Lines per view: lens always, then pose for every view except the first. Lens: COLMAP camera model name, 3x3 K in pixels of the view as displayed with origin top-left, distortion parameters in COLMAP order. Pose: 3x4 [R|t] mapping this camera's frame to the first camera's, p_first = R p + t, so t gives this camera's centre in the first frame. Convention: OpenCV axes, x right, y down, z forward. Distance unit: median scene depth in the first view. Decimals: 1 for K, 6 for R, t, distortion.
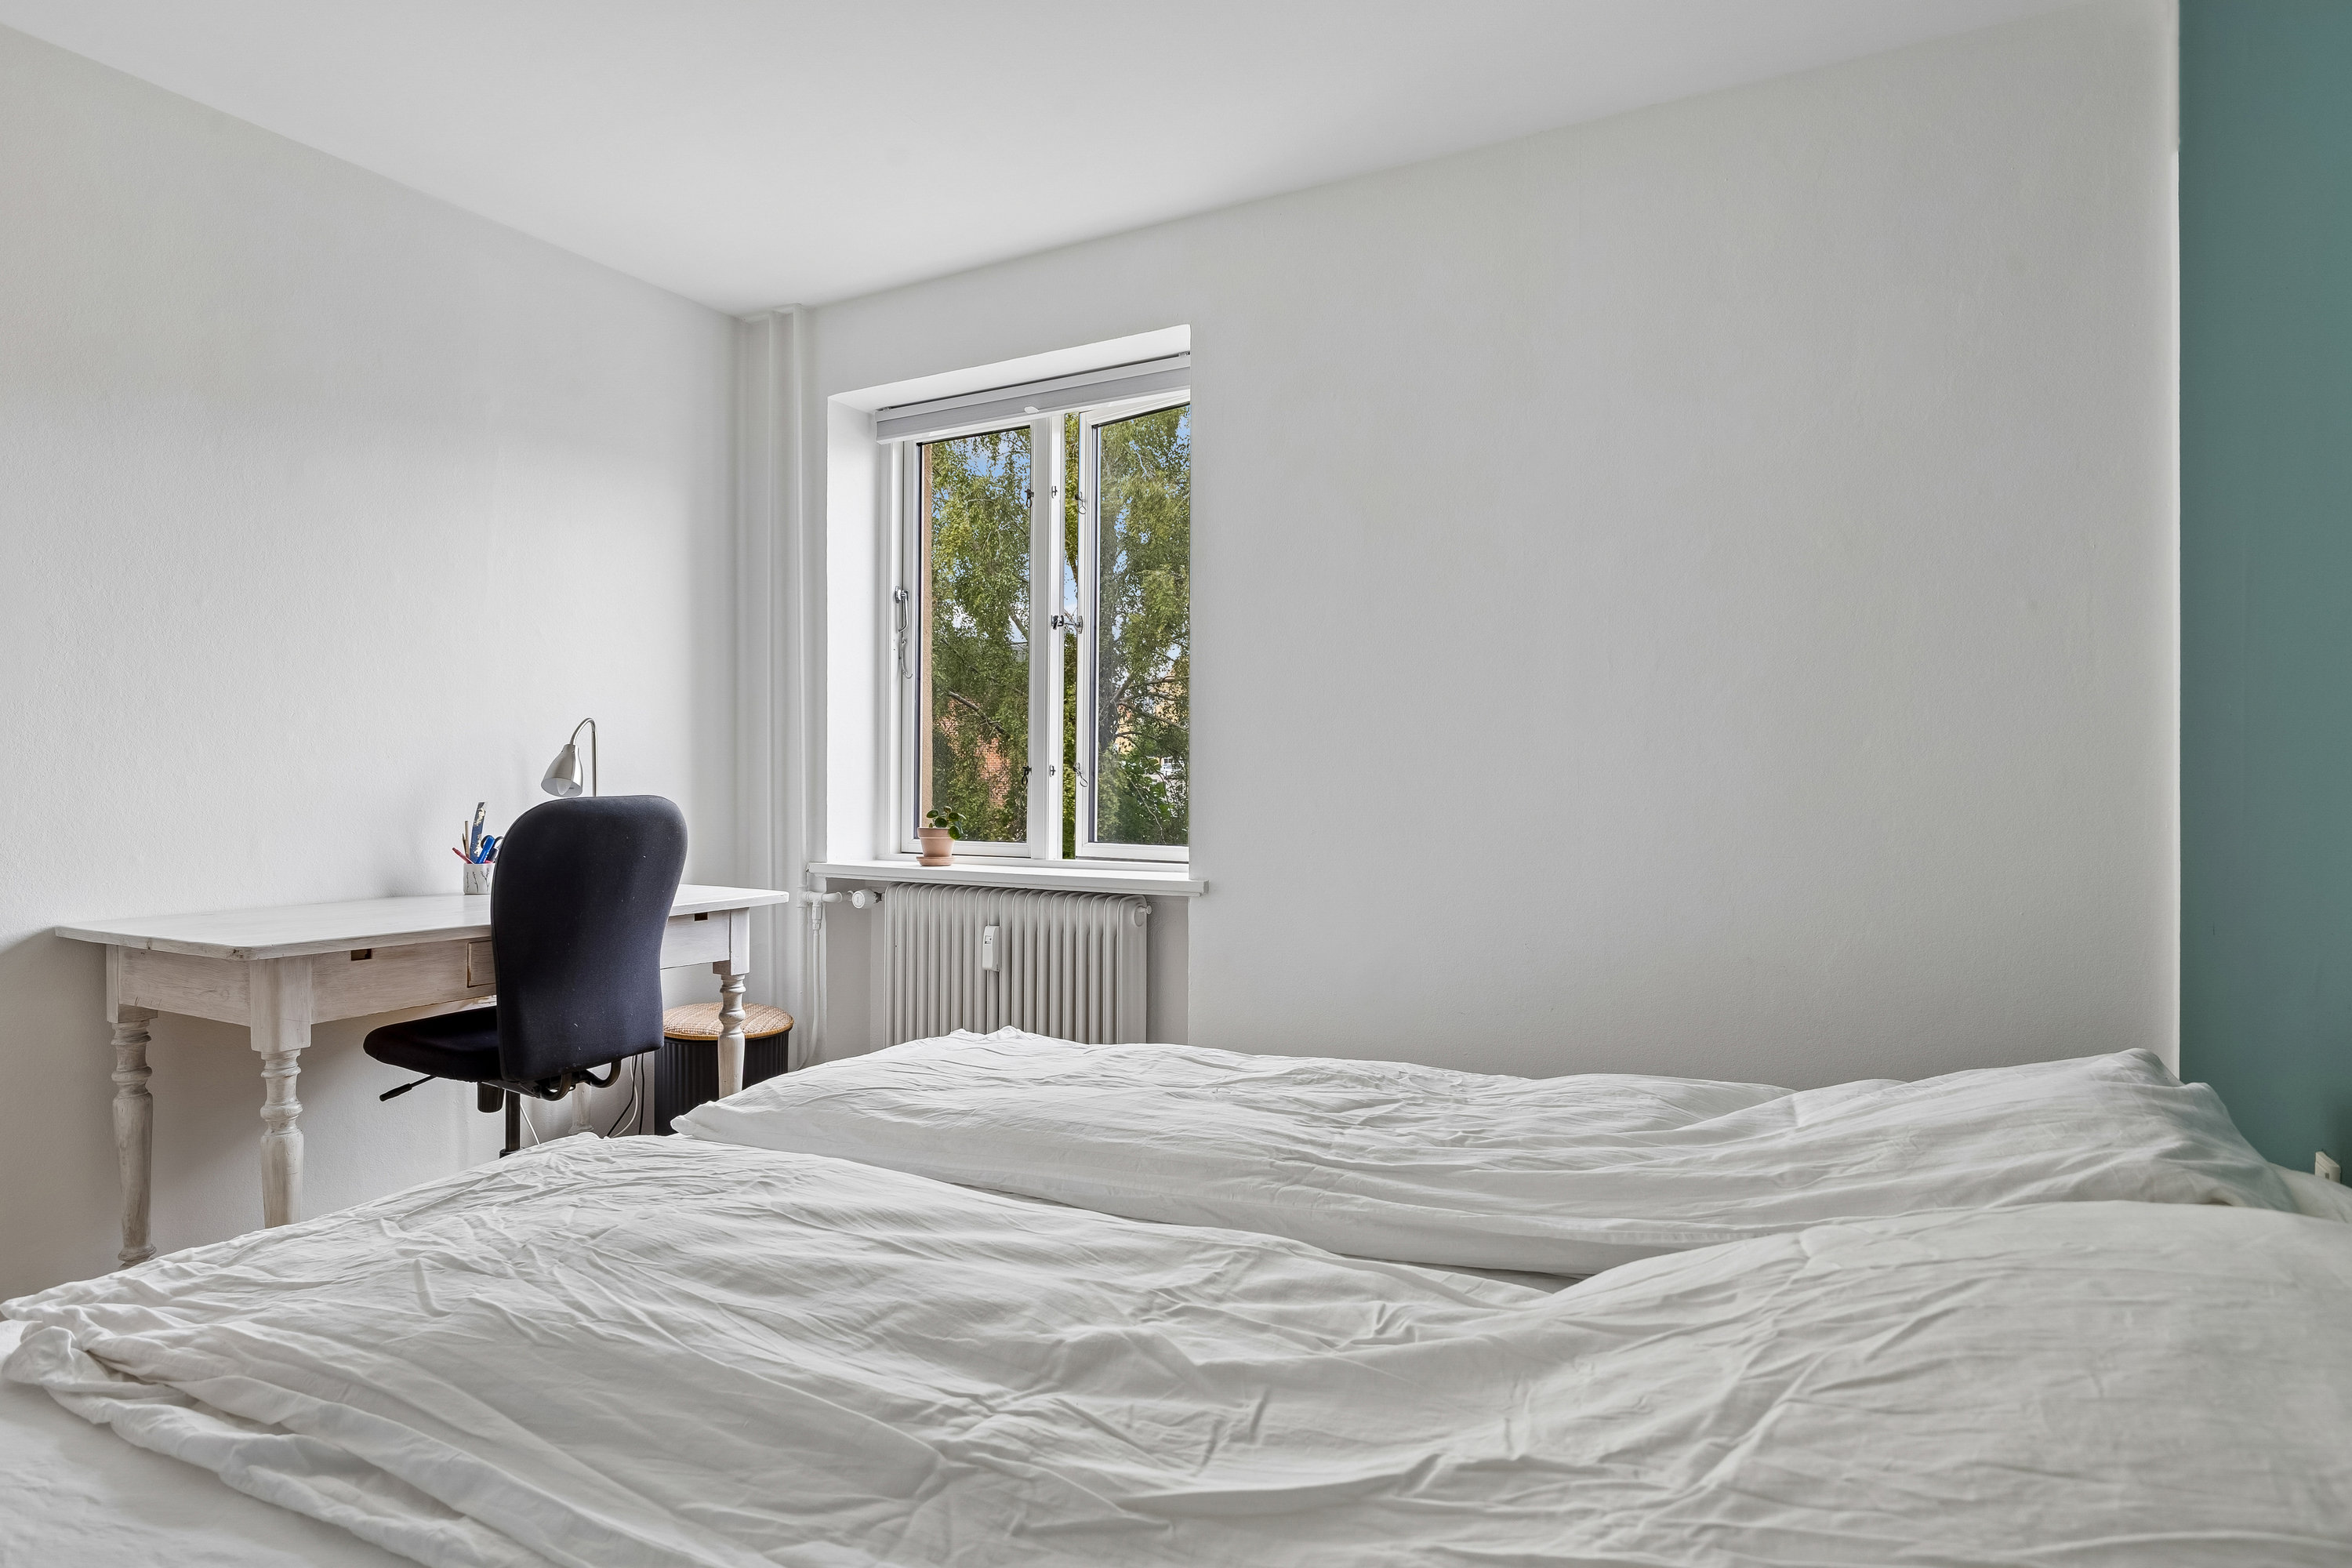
lens RADIAL K [[1304.5, 0, 1176.0], [0, 1304.5, 784.0], [0, 0, 1]] dist [-0.002426, -0.000539]
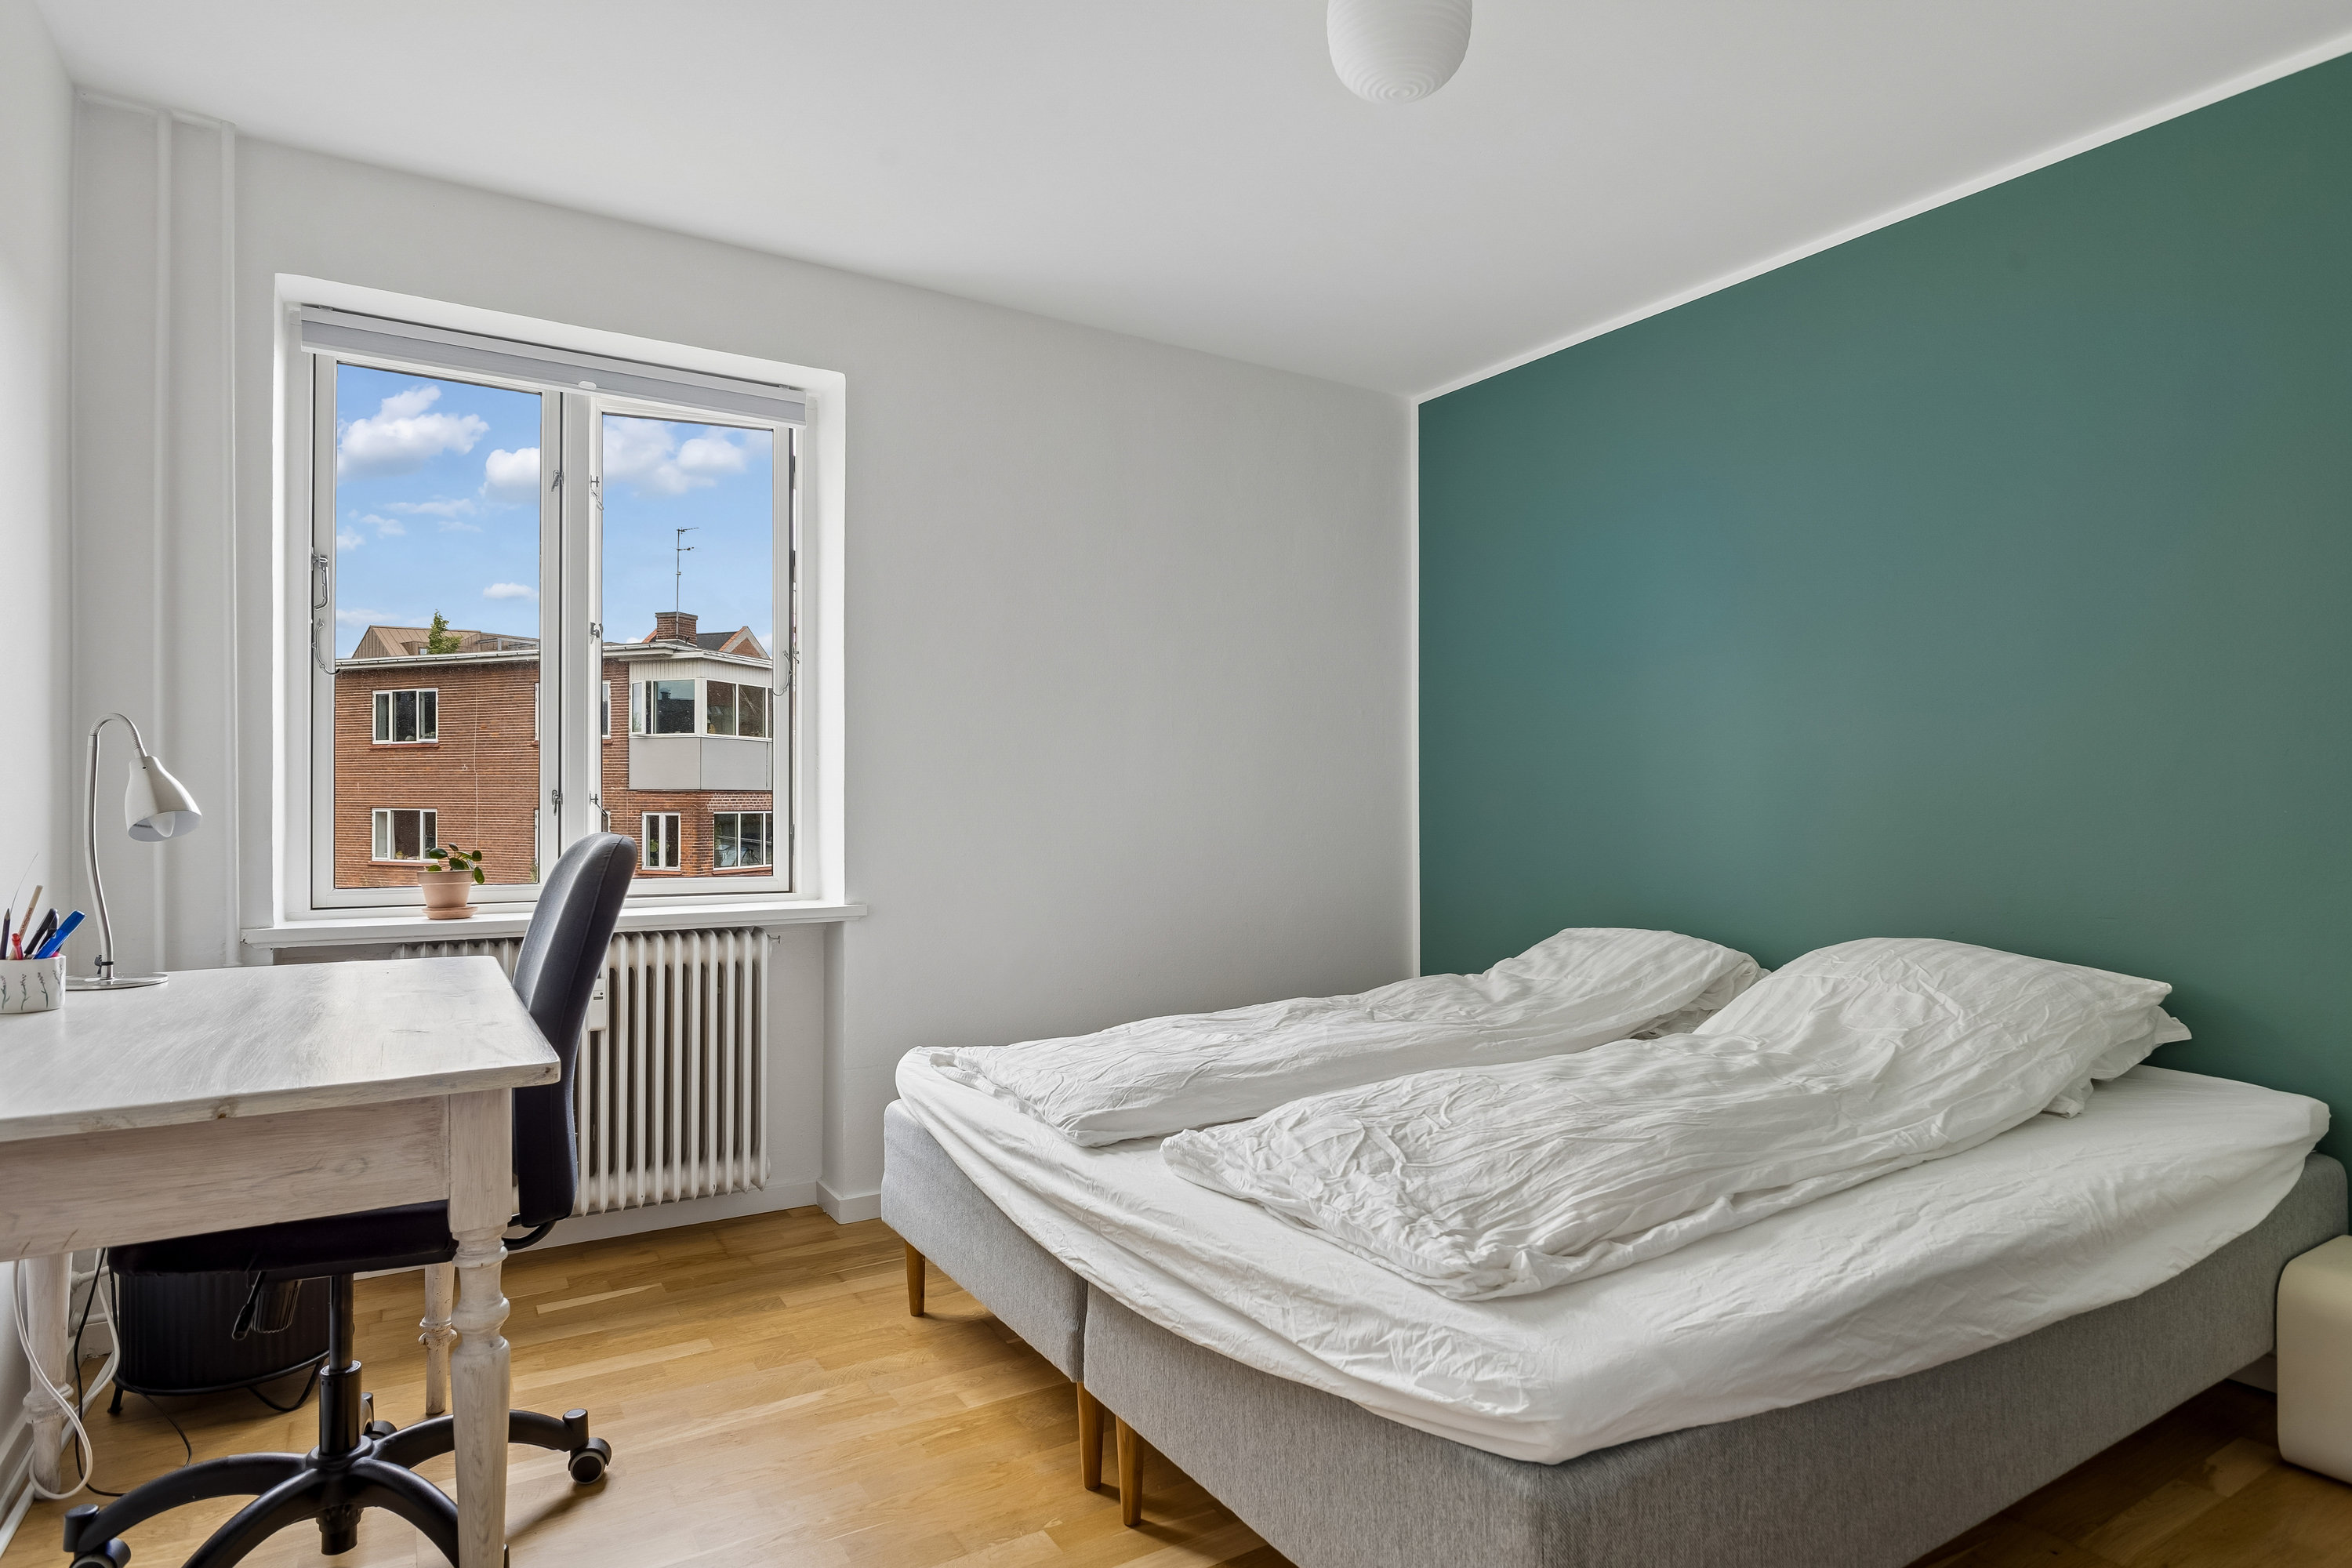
lens RADIAL K [[1335.6, 0, 1175.2], [0, 1335.6, 816.0], [0, 0, 1]] dist [-0.001170, -0.000198]
pose [[0.439625, -0.005947, 0.898162, -0.772673], [0.002642, 0.999982, 0.005328, -0.003248], [-0.898178, 0.000031, 0.439632, 0.263536]]
